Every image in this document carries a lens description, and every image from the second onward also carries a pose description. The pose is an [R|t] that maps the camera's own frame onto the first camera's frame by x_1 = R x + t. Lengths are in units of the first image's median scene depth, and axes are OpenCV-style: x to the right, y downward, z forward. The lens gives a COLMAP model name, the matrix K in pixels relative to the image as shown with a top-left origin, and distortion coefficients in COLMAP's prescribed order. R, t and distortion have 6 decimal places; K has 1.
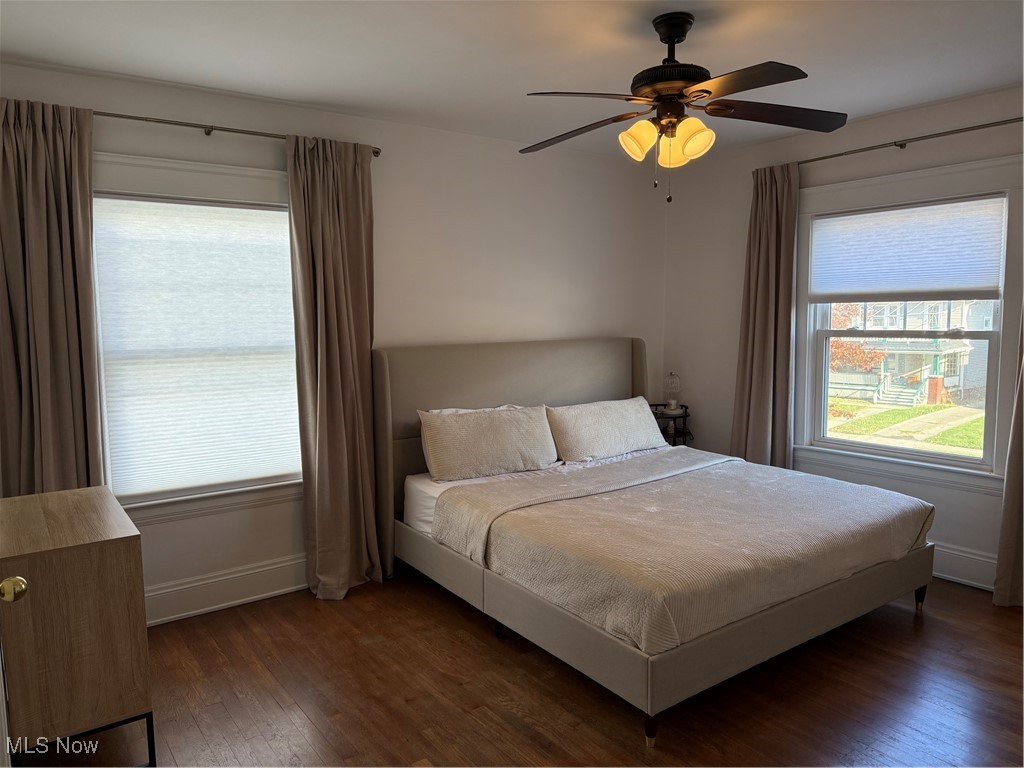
lens RADIAL K [[717.6, 0, 511.4], [0, 717.6, 384.0], [0, 0, 1]] dist [0.054453, -0.060490]
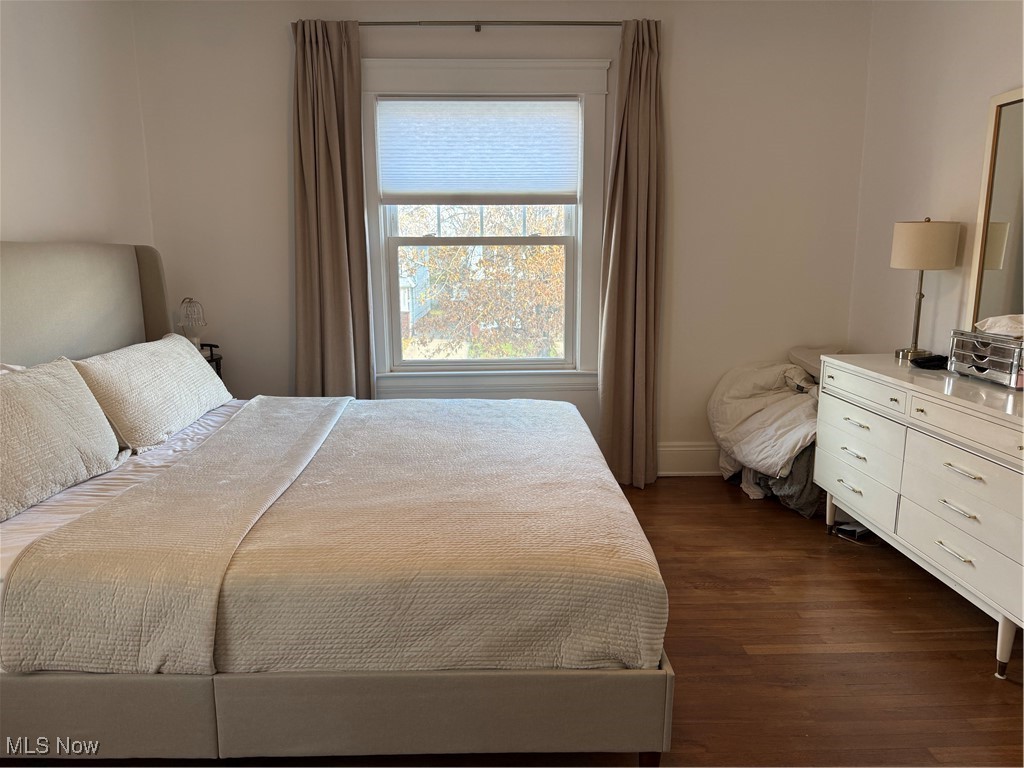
lens RADIAL K [[717.6, 0, 509.4], [0, 717.6, 386.7], [0, 0, 1]] dist [0.054453, -0.060490]
pose [[0.562336, -0.140832, 0.814828, -0.225666], [0.081238, 0.990032, 0.115049, 0.014732], [-0.822908, 0.001499, 0.568172, 0.413879]]
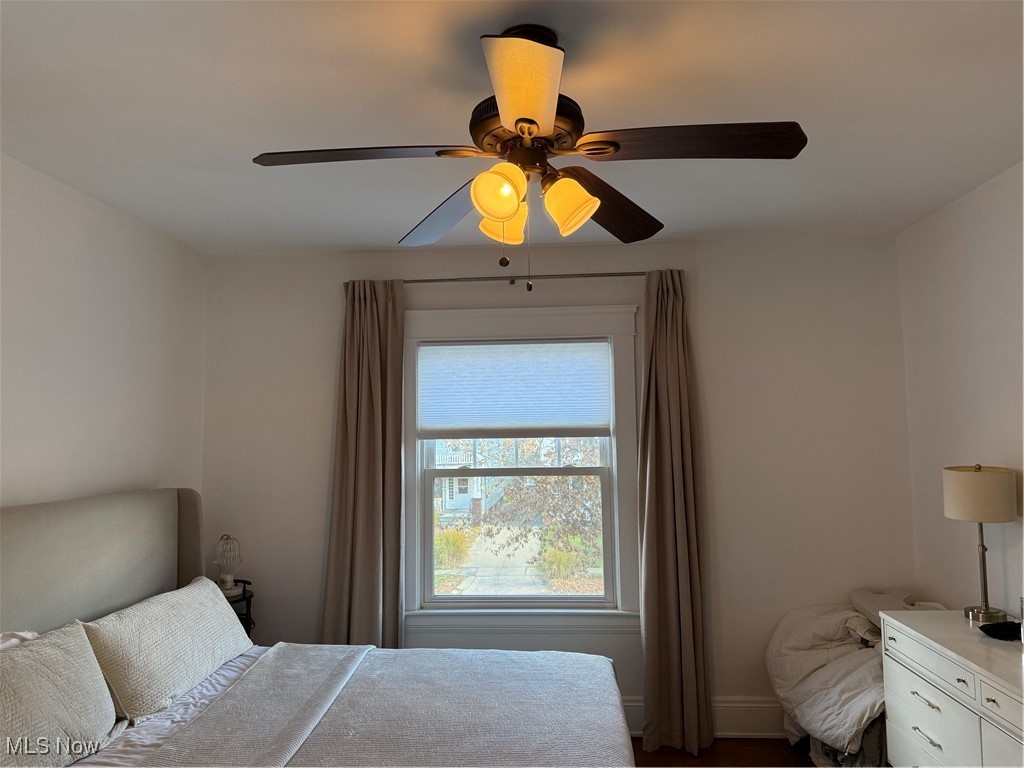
lens RADIAL K [[717.6, 0, 511.1], [0, 717.6, 380.4], [0, 0, 1]] dist [0.054453, -0.060490]
pose [[0.642100, 0.067142, 0.763675, -0.184822], [0.081870, 0.984455, -0.155389, -0.039810], [-0.762237, 0.162297, 0.626622, 0.376527]]
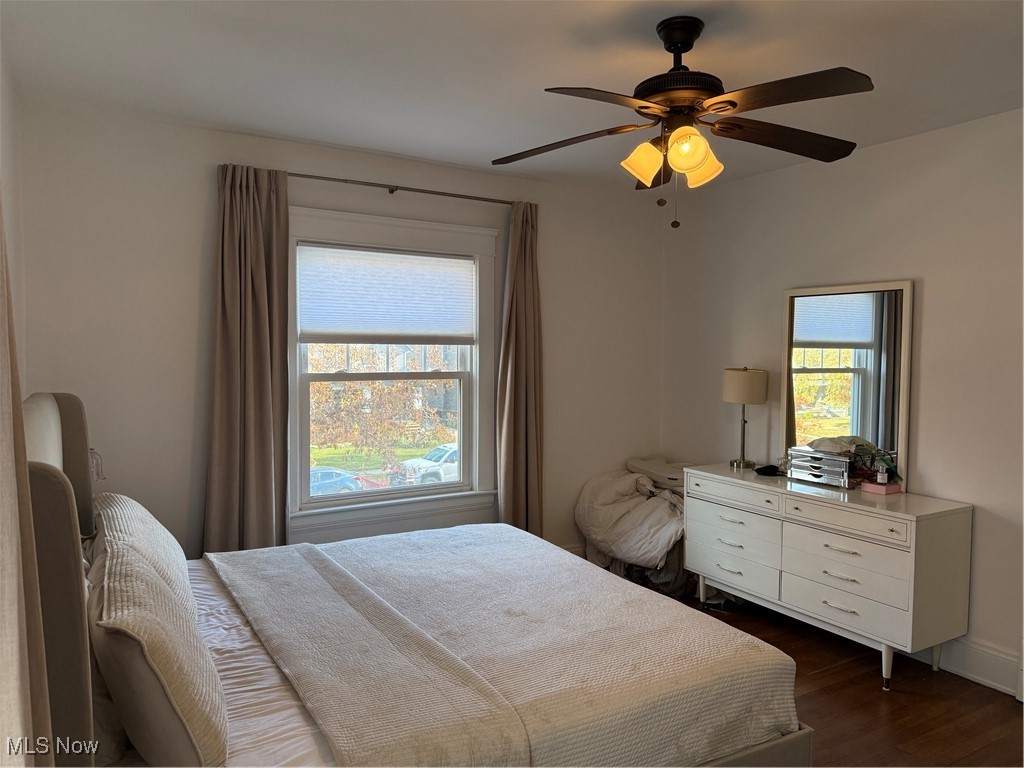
lens RADIAL K [[717.6, 0, 511.3], [0, 717.6, 381.4], [0, 0, 1]] dist [0.054453, -0.060490]
pose [[0.101857, -0.031341, 0.994305, -0.417866], [0.091858, 0.995530, 0.021970, -0.064398], [-0.990549, 0.089097, 0.104281, 0.692986]]
